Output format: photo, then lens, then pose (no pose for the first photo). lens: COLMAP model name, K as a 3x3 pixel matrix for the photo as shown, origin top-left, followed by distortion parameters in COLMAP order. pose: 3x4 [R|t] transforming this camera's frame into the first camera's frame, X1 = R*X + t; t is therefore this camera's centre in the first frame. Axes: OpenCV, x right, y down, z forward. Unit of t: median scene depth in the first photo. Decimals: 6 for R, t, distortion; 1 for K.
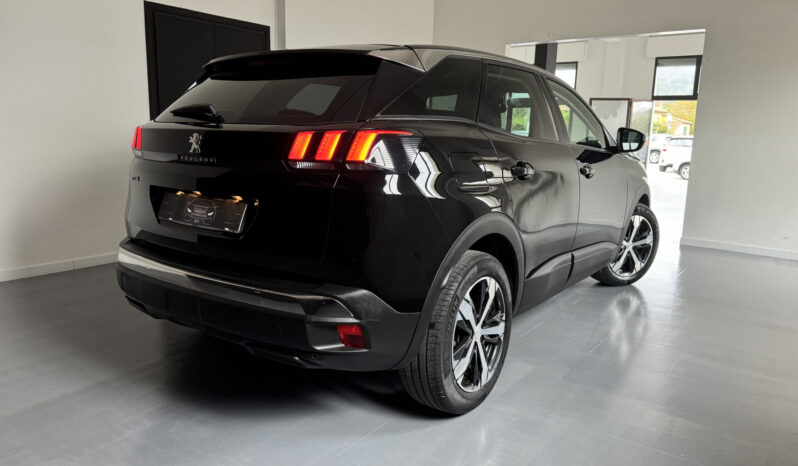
lens RADIAL K [[563.2, 0, 395.4], [0, 563.2, 237.1], [0, 0, 1]] dist [0.099988, -0.190187]
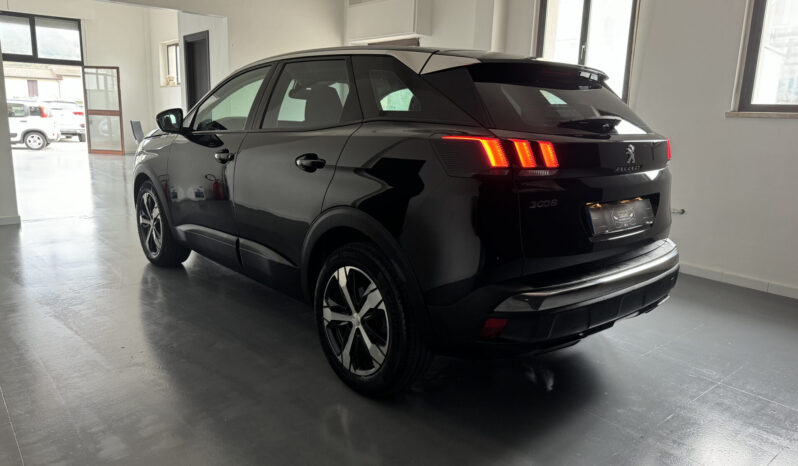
lens RADIAL K [[563.2, 0, 395.4], [0, 563.2, 237.1], [0, 0, 1]] dist [0.099988, -0.190187]
pose [[0.271388, -0.227225, 0.935263, -1.500680], [0.155103, 0.969357, 0.190501, -0.283855], [-0.949890, 0.093363, 0.298315, 1.099285]]
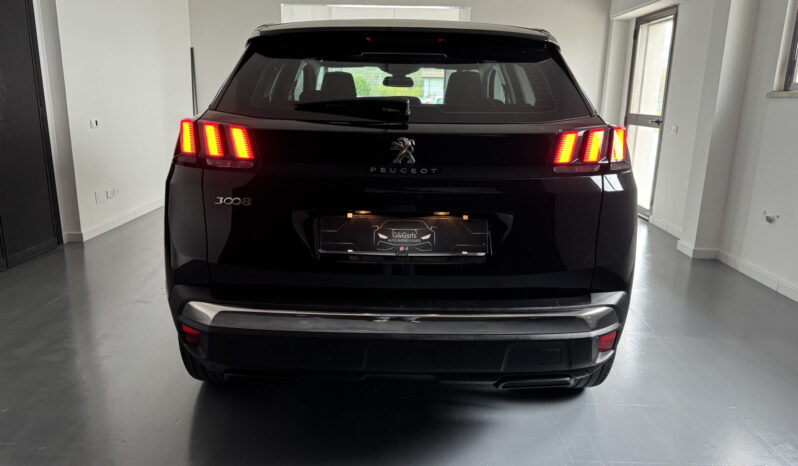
lens RADIAL K [[563.2, 0, 395.4], [0, 563.2, 237.1], [0, 0, 1]] dist [0.099988, -0.190187]
pose [[0.811280, -0.149248, 0.565287, -0.808102], [0.108283, 0.988498, 0.105580, -0.129351], [-0.574543, -0.024444, 0.818109, 0.366022]]
